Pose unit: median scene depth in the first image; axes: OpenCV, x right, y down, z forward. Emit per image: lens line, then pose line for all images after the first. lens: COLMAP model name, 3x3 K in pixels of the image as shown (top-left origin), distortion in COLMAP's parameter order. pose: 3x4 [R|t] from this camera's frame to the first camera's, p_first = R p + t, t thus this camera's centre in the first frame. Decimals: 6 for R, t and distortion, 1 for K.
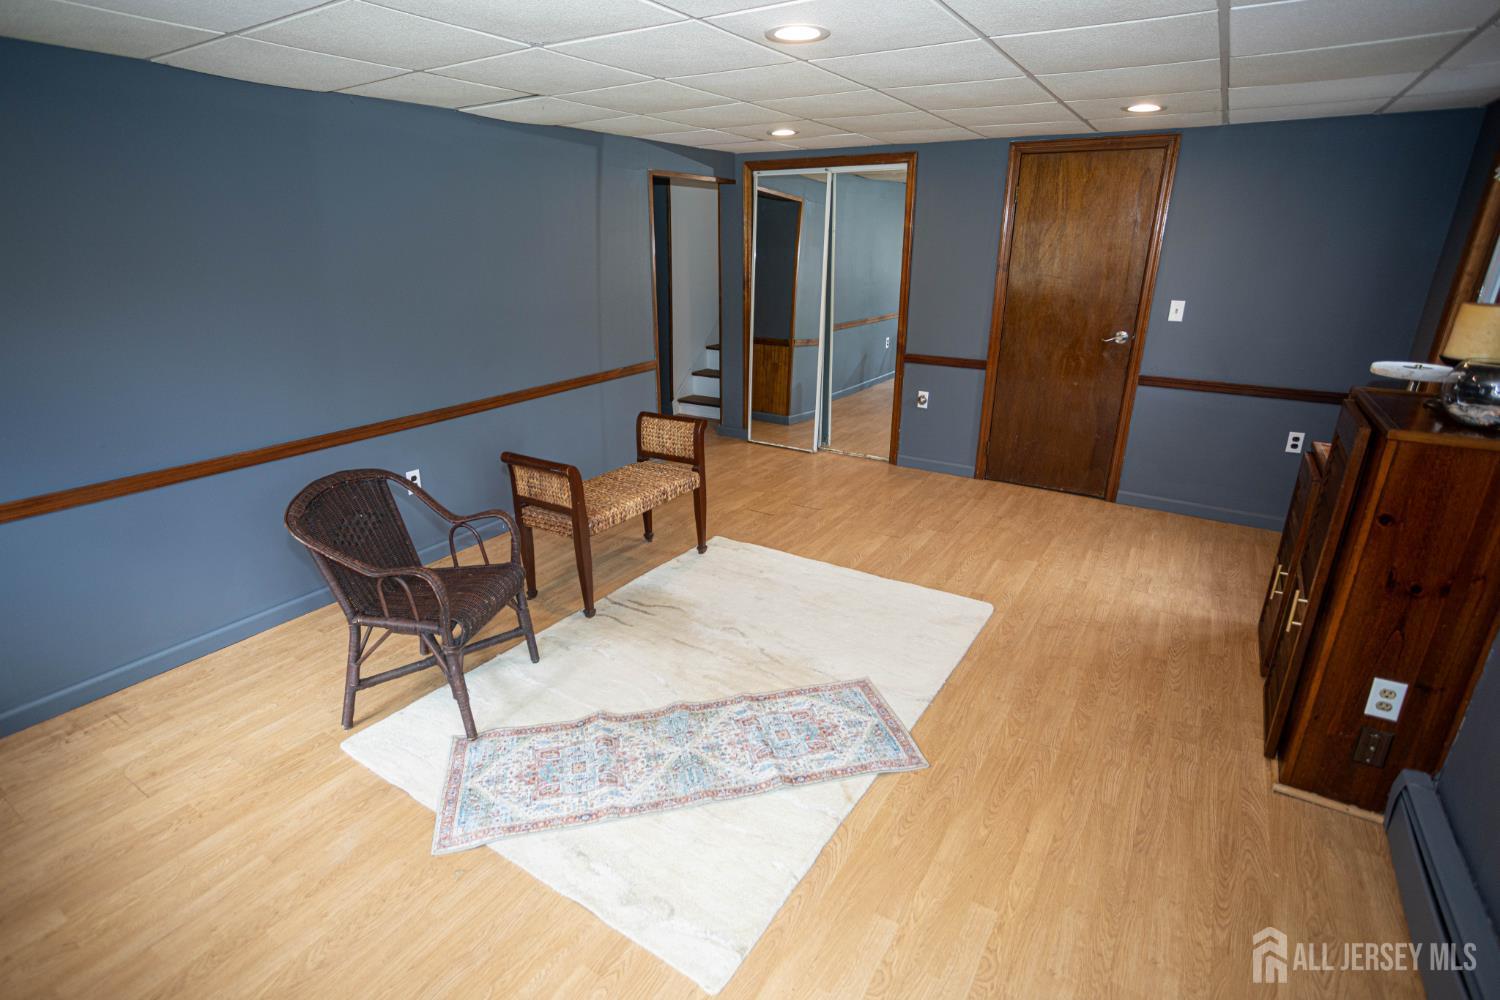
lens RADIAL K [[738.9, 0, 738.2], [0, 738.9, 504.6], [0, 0, 1]] dist [-0.026188, 0.004589]
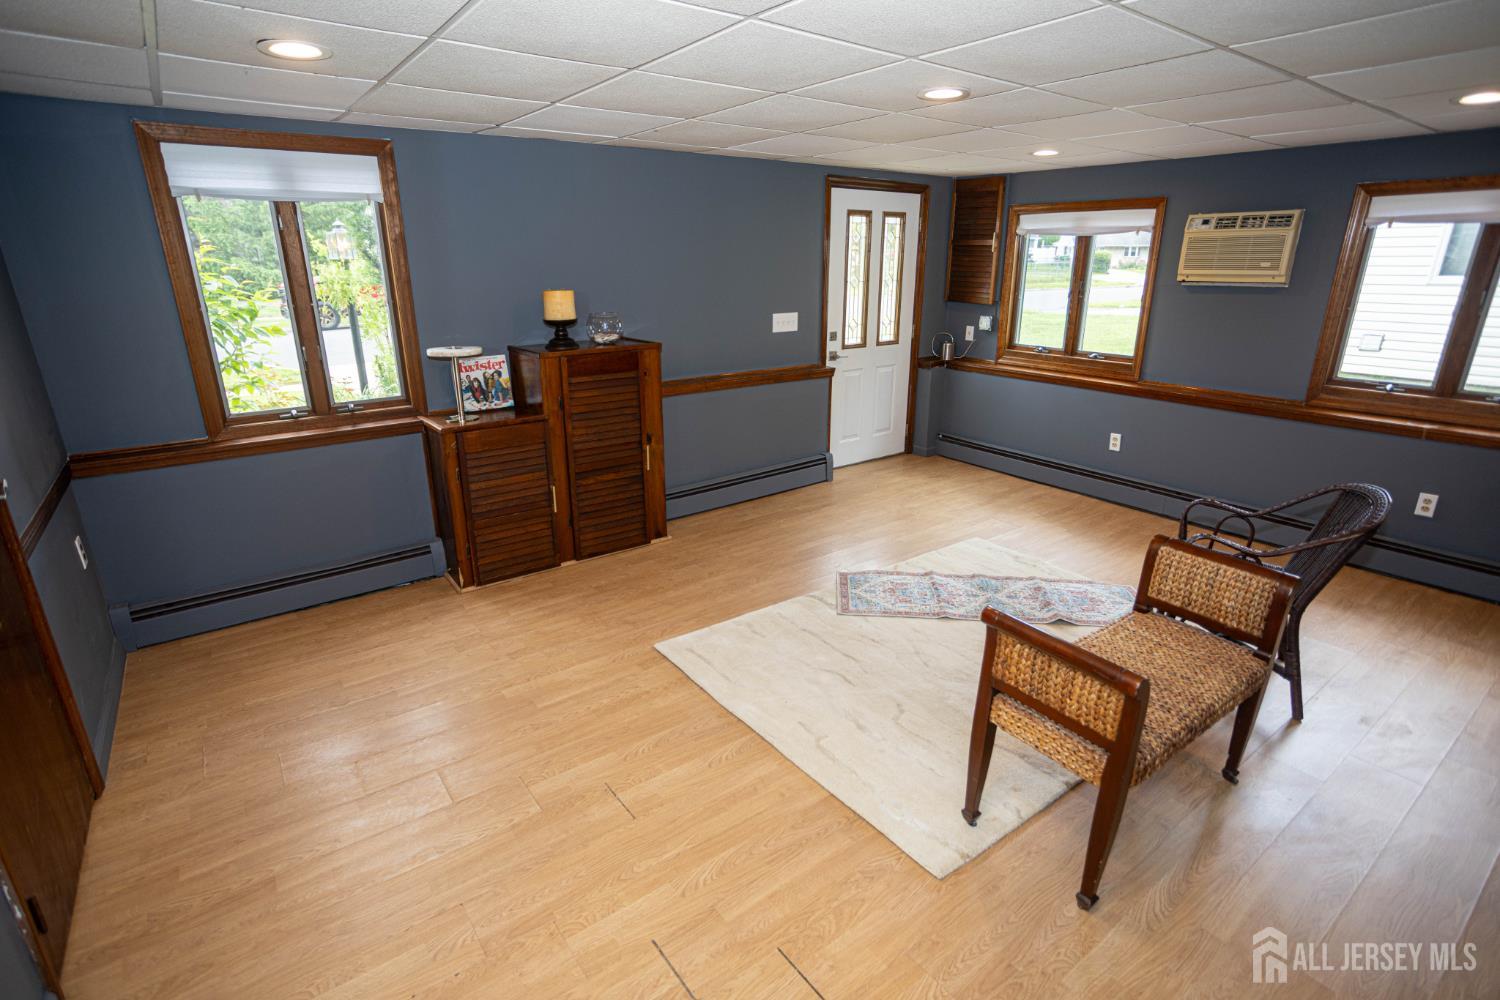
lens RADIAL K [[738.9, 0, 741.7], [0, 738.9, 503.7], [0, 0, 1]] dist [-0.026188, 0.004589]
pose [[-0.936546, -0.113228, 0.331753, -0.060293], [0.119436, 0.786700, 0.605672, -0.658304], [-0.329569, 0.606863, -0.723257, 1.797130]]
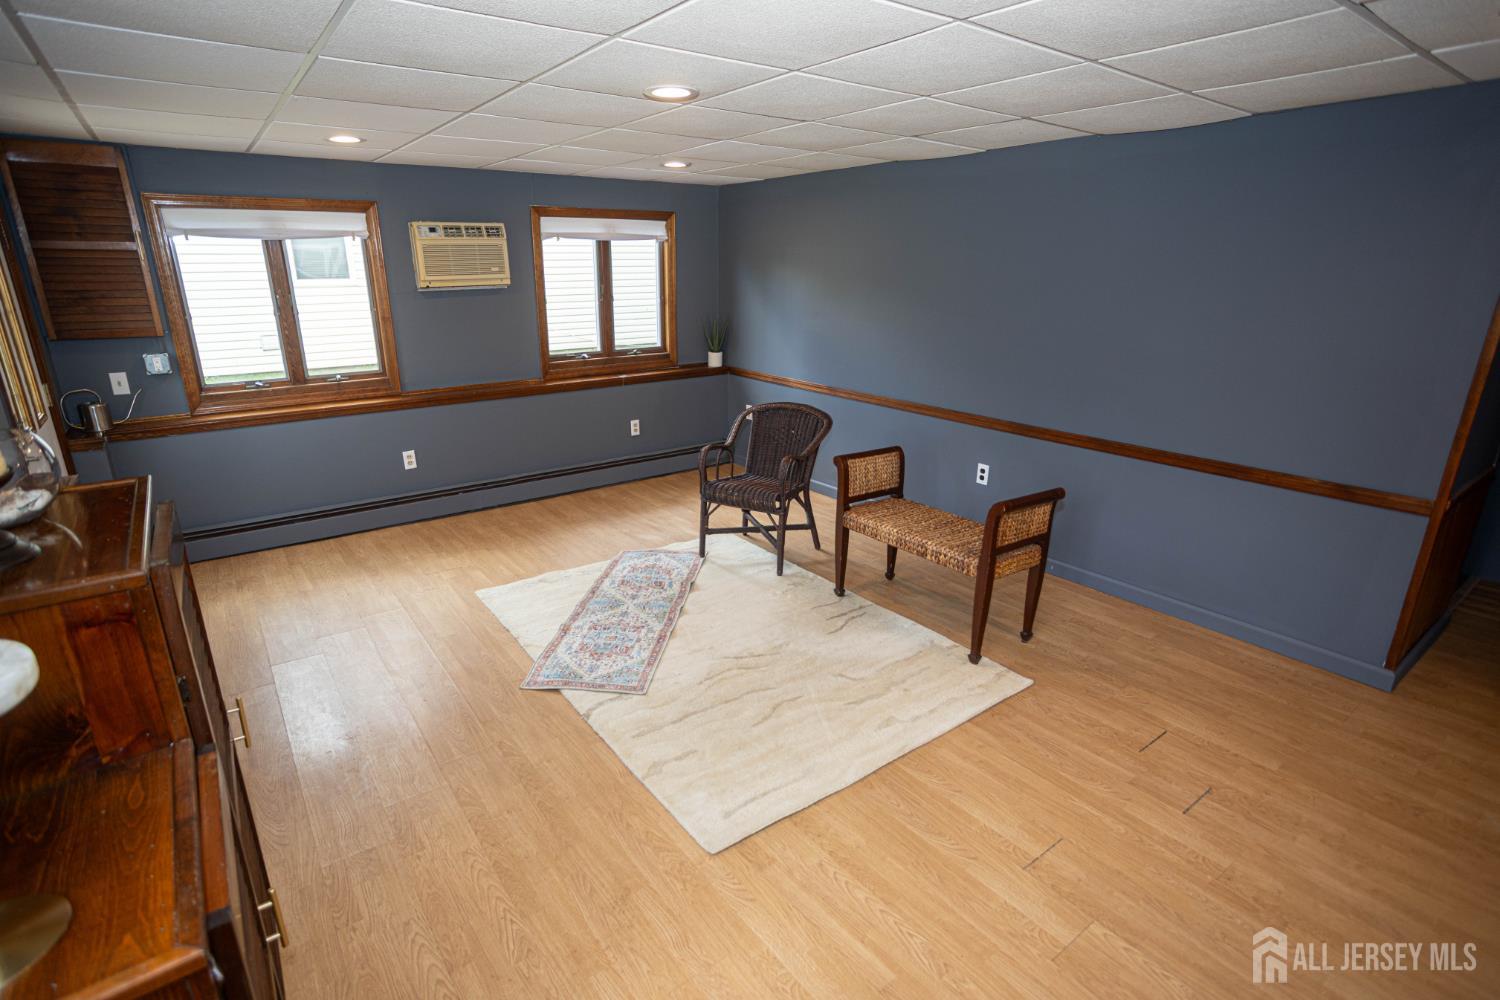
lens RADIAL K [[738.9, 0, 743.8], [0, 738.9, 506.2], [0, 0, 1]] dist [-0.026188, 0.004589]
pose [[-0.348093, 0.290870, -0.891194, 0.938851], [-0.322628, 0.855406, 0.405205, -0.432499], [0.880195, 0.428573, -0.203918, 1.195191]]
